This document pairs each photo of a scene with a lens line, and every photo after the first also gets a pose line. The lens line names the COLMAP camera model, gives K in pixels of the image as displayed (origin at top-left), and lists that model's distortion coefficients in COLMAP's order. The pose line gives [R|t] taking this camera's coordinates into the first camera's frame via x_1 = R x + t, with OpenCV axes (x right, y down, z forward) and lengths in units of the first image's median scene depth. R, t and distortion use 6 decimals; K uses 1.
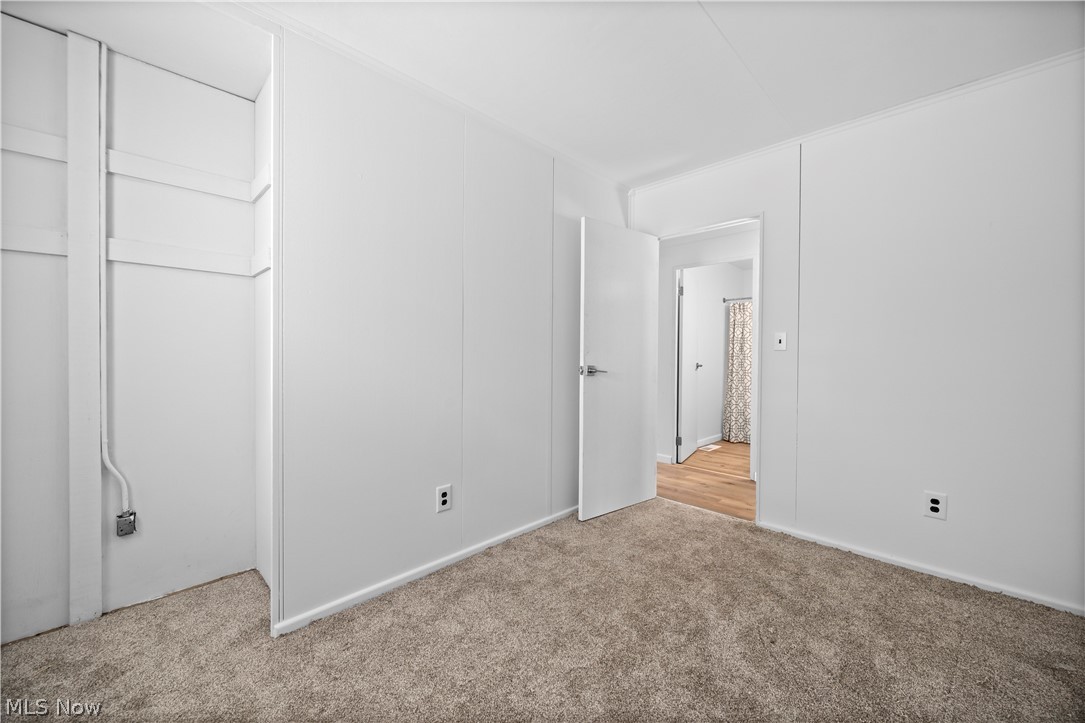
lens RADIAL K [[418.3, 0, 541.8], [0, 418.3, 360.4], [0, 0, 1]] dist [-0.003279, -0.000778]
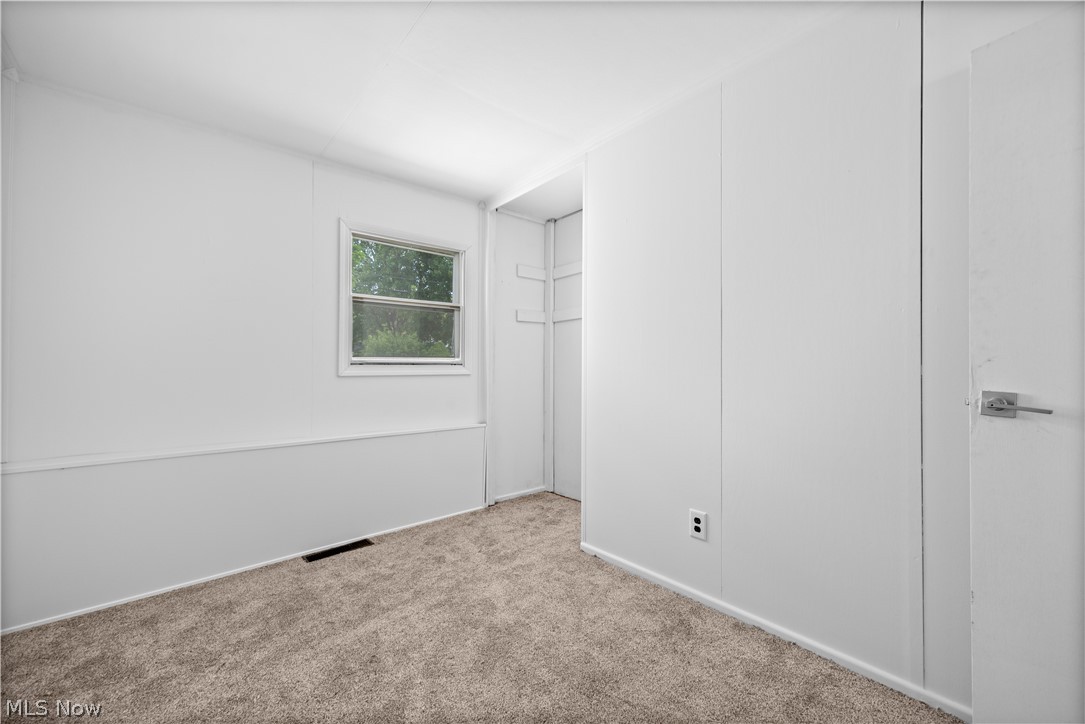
lens RADIAL K [[443.1, 0, 541.3], [0, 443.1, 362.0], [0, 0, 1]] dist [0.003560, 0.000205]
pose [[-0.098790, -0.012799, -0.995026, 0.775311], [-0.014581, 0.999829, -0.011413, -0.007145], [0.995002, 0.013381, -0.098959, 0.766651]]
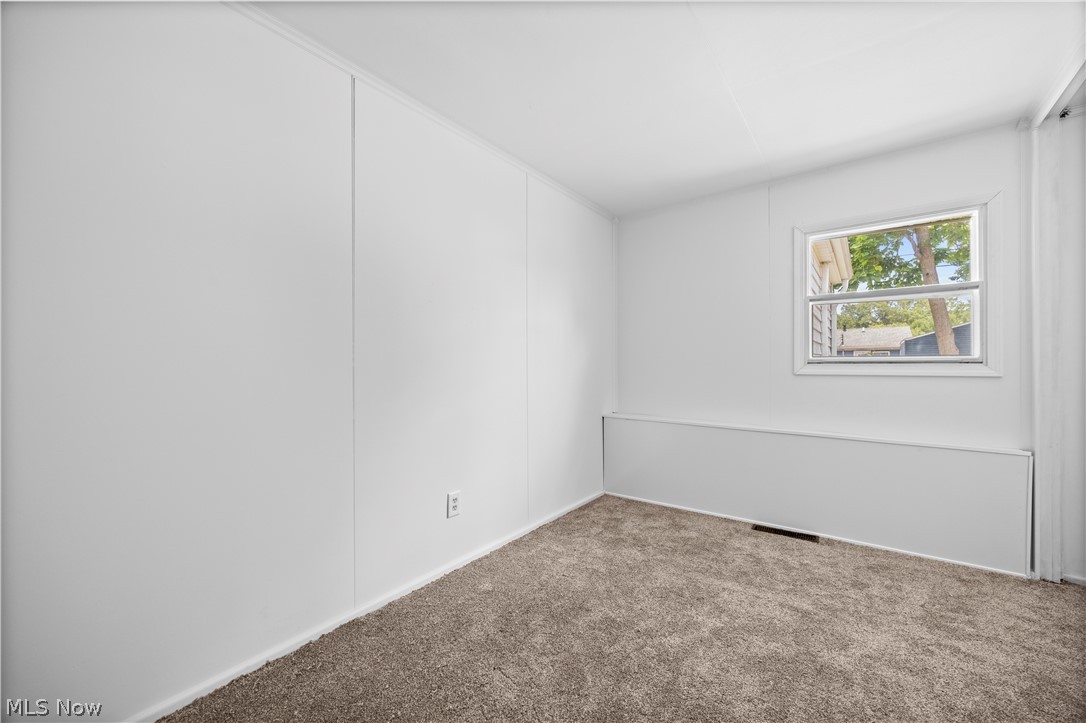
lens RADIAL K [[418.6, 0, 542.5], [0, 418.6, 362.9], [0, 0, 1]] dist [-0.003279, -0.000778]
pose [[-0.994959, -0.002760, -0.100242, 0.451076], [-0.003761, 0.999945, 0.009799, -0.018299], [0.100210, 0.010127, -0.994915, 1.293739]]
